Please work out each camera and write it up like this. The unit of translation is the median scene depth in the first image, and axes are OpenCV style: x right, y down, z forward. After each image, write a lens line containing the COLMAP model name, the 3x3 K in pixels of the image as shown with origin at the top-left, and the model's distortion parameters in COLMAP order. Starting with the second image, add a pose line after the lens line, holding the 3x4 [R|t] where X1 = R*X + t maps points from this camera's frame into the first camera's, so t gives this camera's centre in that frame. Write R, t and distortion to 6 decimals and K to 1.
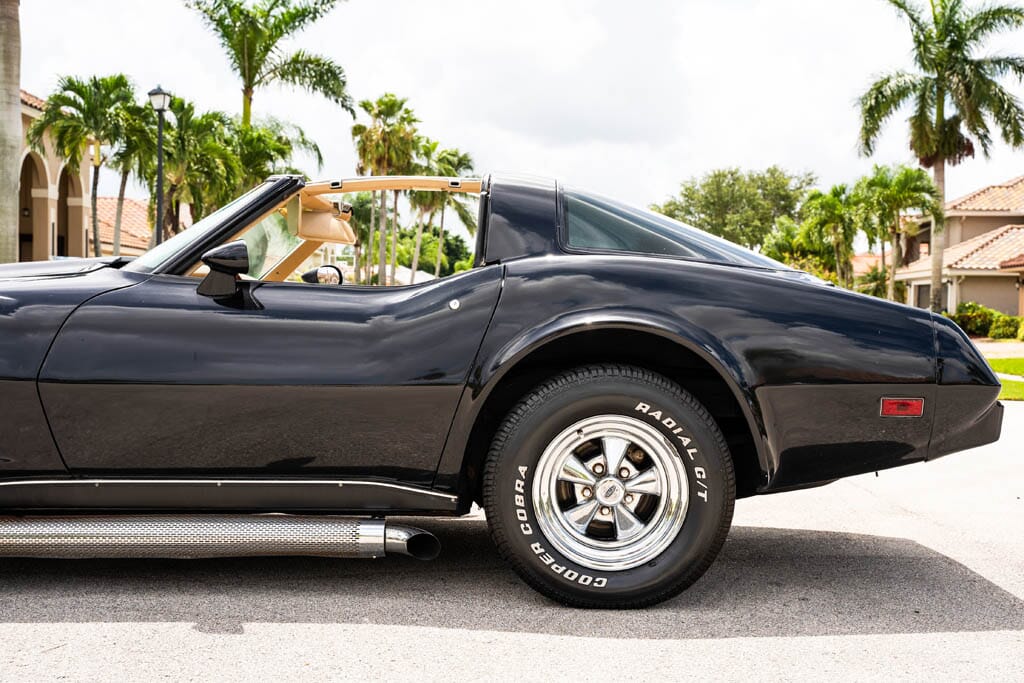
lens RADIAL K [[1182.2, 0, 514.6], [0, 1182.2, 366.9], [0, 0, 1]] dist [-0.006037, 0.271508]
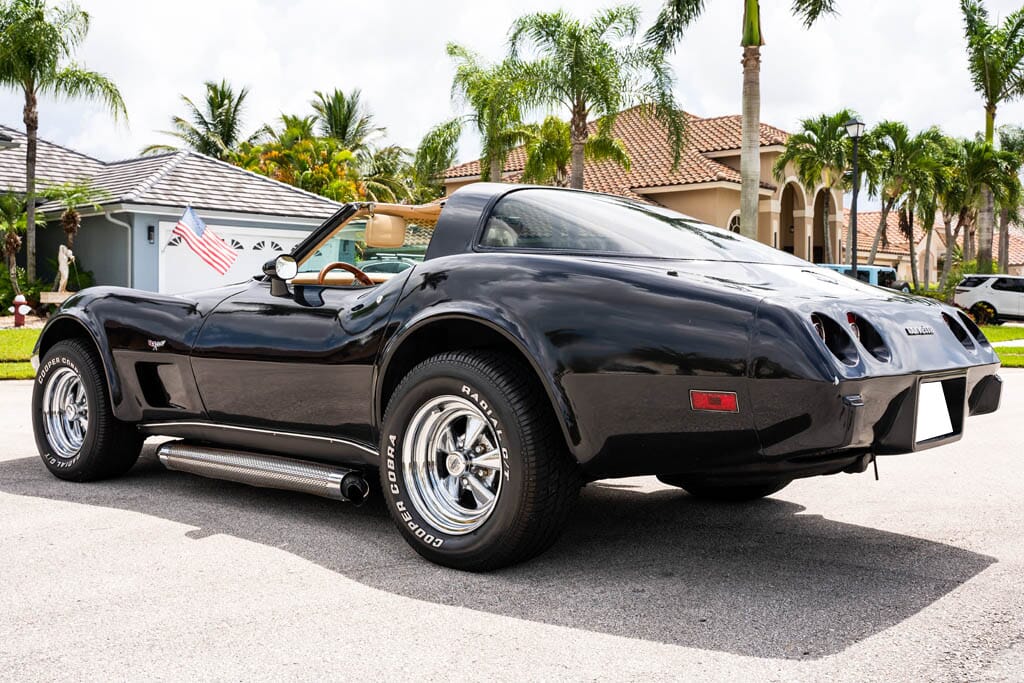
lens RADIAL K [[990.8, 0, 512.0], [0, 990.8, 341.5], [0, 0, 1]] dist [-0.063009, 0.001062]
pose [[0.752533, 0.005806, -0.658529, 0.070628], [-0.013560, 0.999886, -0.006680, -0.000471], [0.658415, 0.013956, 0.752526, 0.031402]]
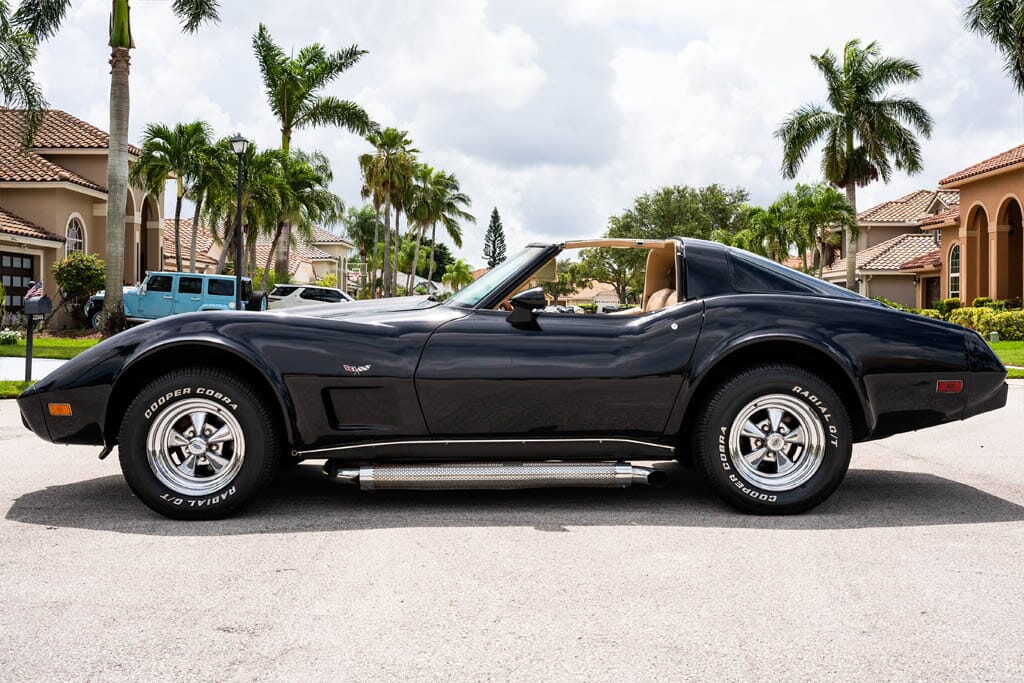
lens RADIAL K [[994.3, 0, 512.0], [0, 994.3, 341.5], [0, 0, 1]] dist [-0.036684, 0.011700]
pose [[0.999726, -0.014364, 0.018506, -0.028719], [0.014592, 0.999819, -0.012230, -0.001893], [-0.018327, 0.012497, 0.999754, -0.032594]]
